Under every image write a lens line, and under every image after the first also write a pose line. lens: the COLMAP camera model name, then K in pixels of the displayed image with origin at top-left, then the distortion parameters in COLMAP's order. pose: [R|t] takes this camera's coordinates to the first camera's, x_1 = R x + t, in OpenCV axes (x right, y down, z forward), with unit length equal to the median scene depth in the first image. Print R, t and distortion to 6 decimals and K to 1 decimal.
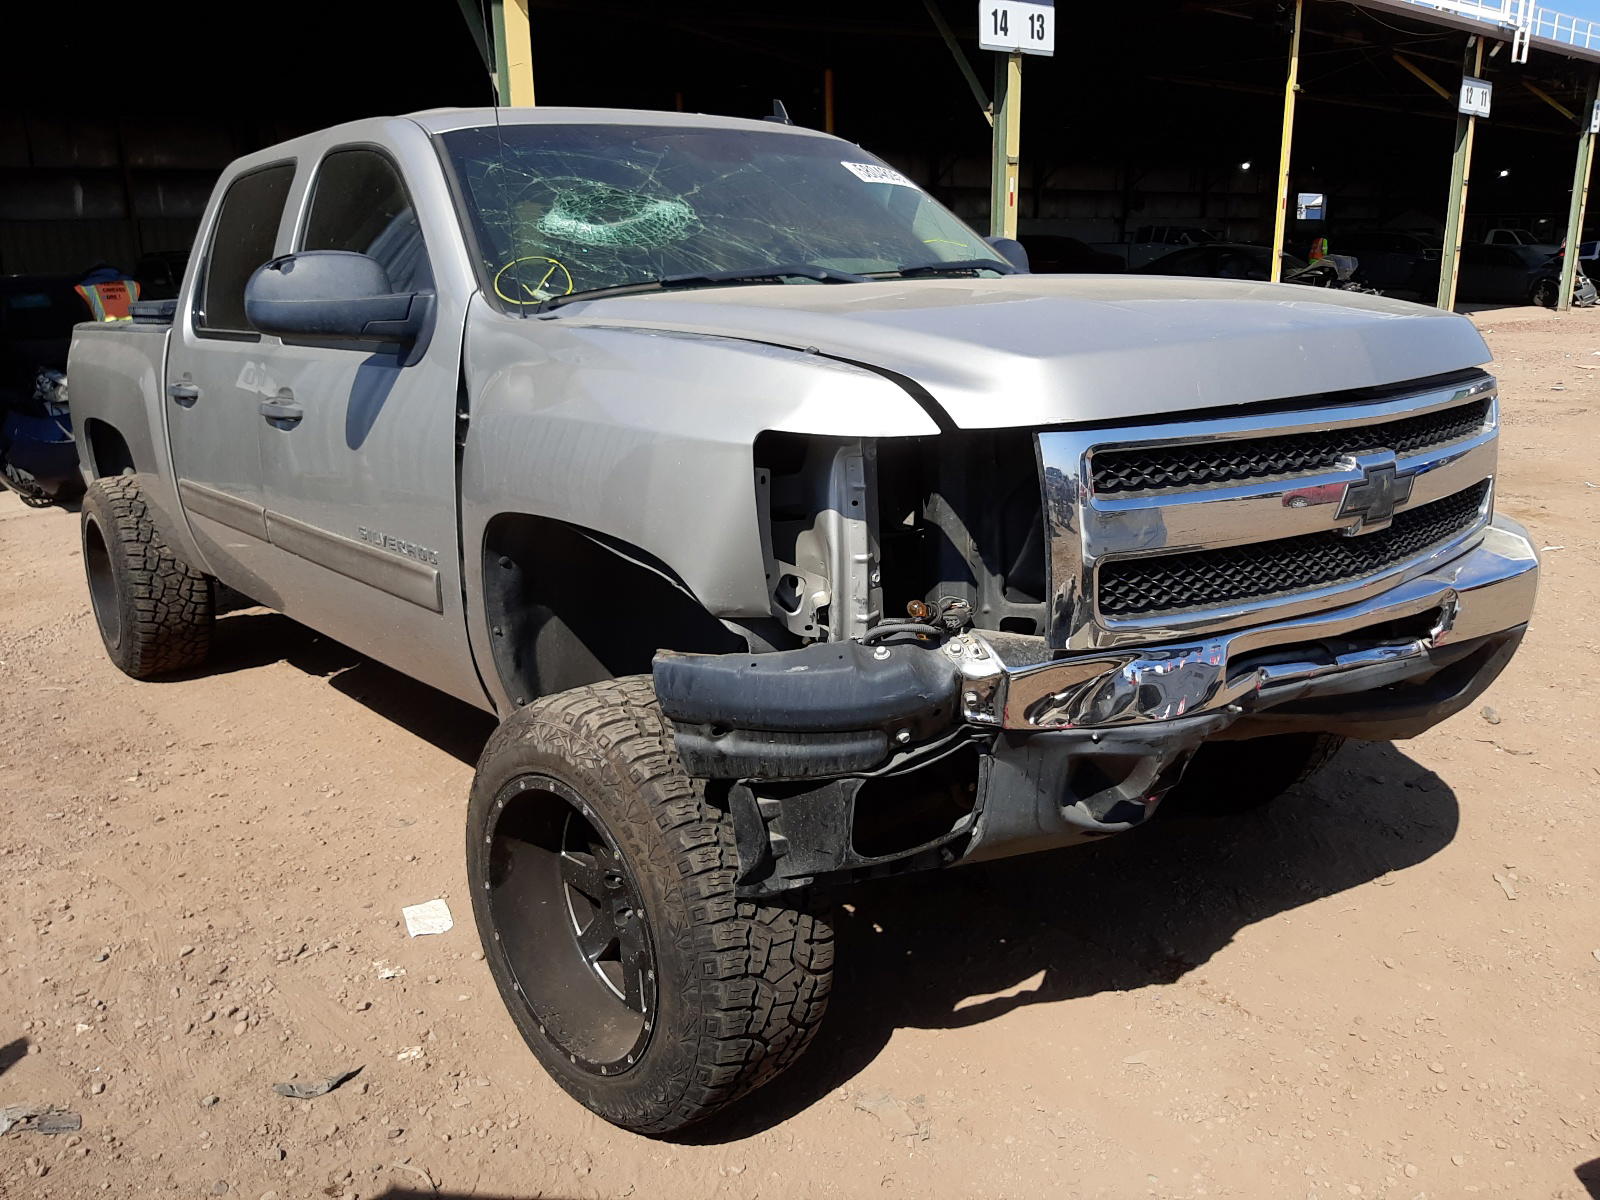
lens RADIAL K [[1247.3, 0, 811.3], [0, 1247.3, 596.4], [0, 0, 1]] dist [0.045820, -0.107718]
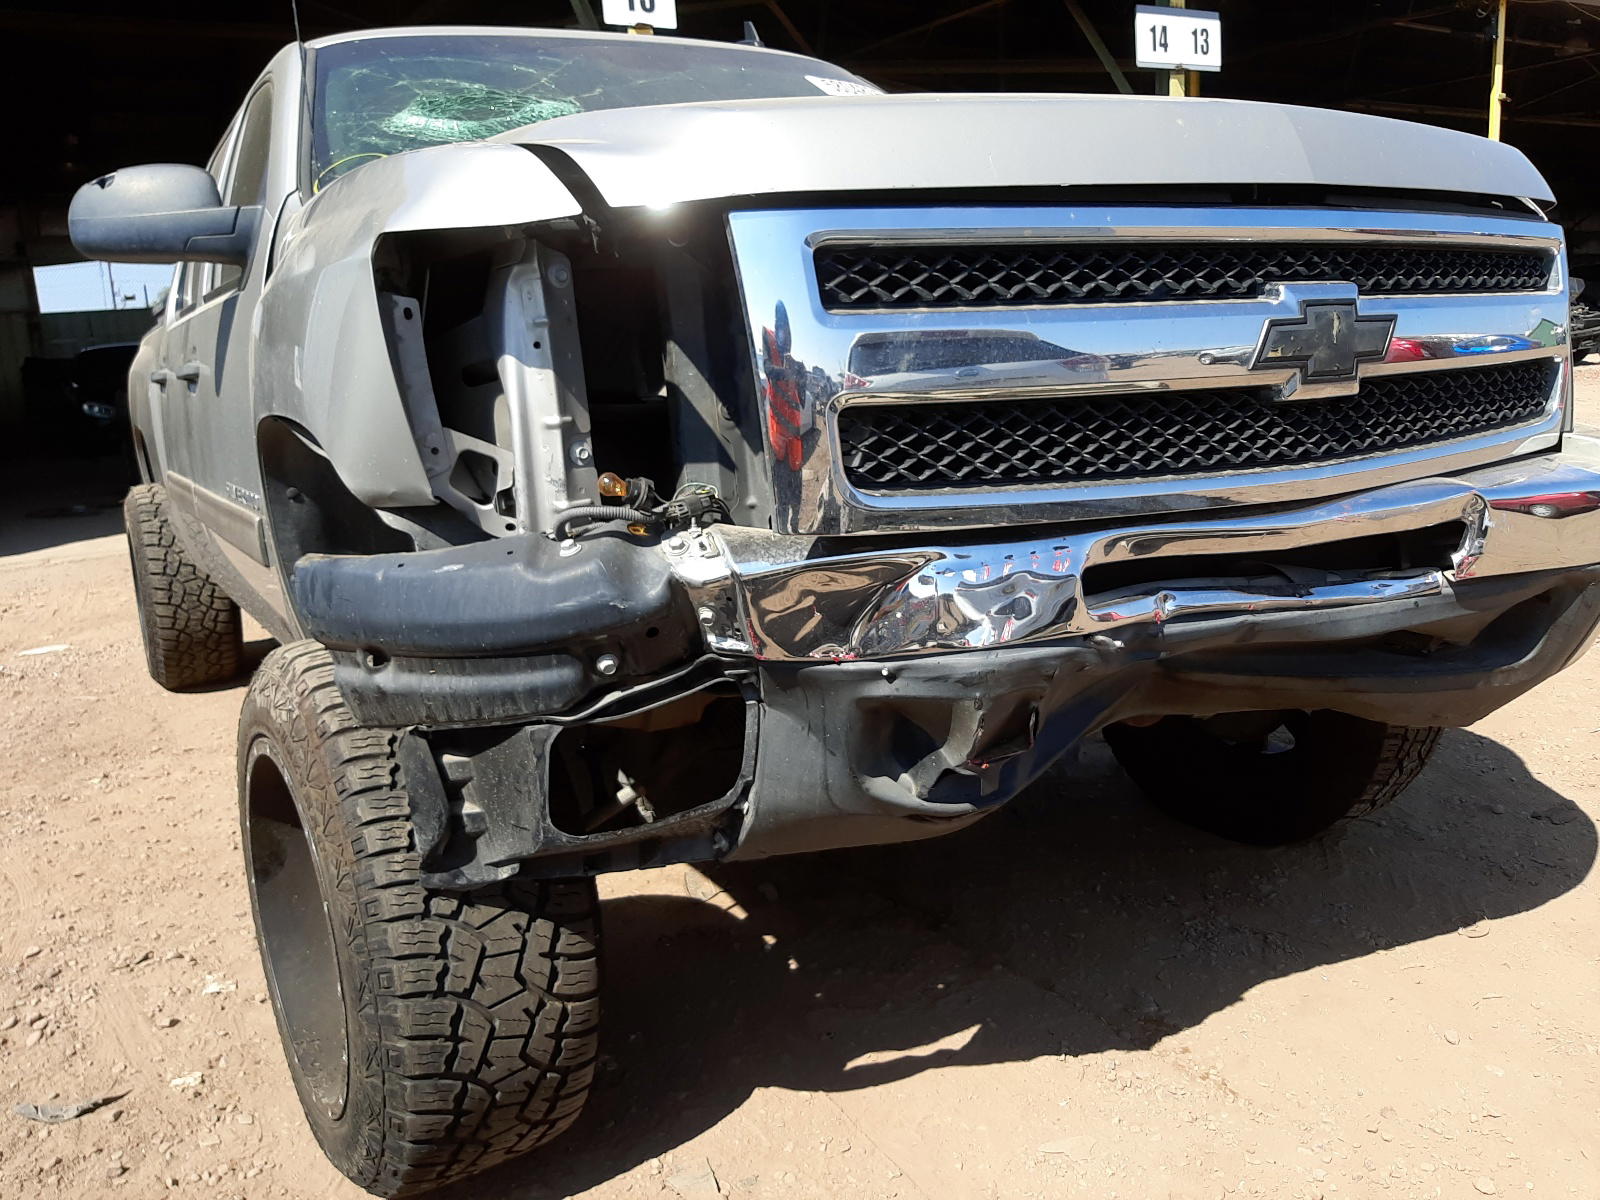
lens RADIAL K [[1247.3, 0, 815.1], [0, 1247.3, 590.2], [0, 0, 1]] dist [0.045820, -0.107718]
pose [[0.986701, -0.004993, -0.162469, 0.255885], [-0.004327, 0.998367, -0.056961, 0.089480], [0.162488, 0.056907, 0.985068, 0.245118]]
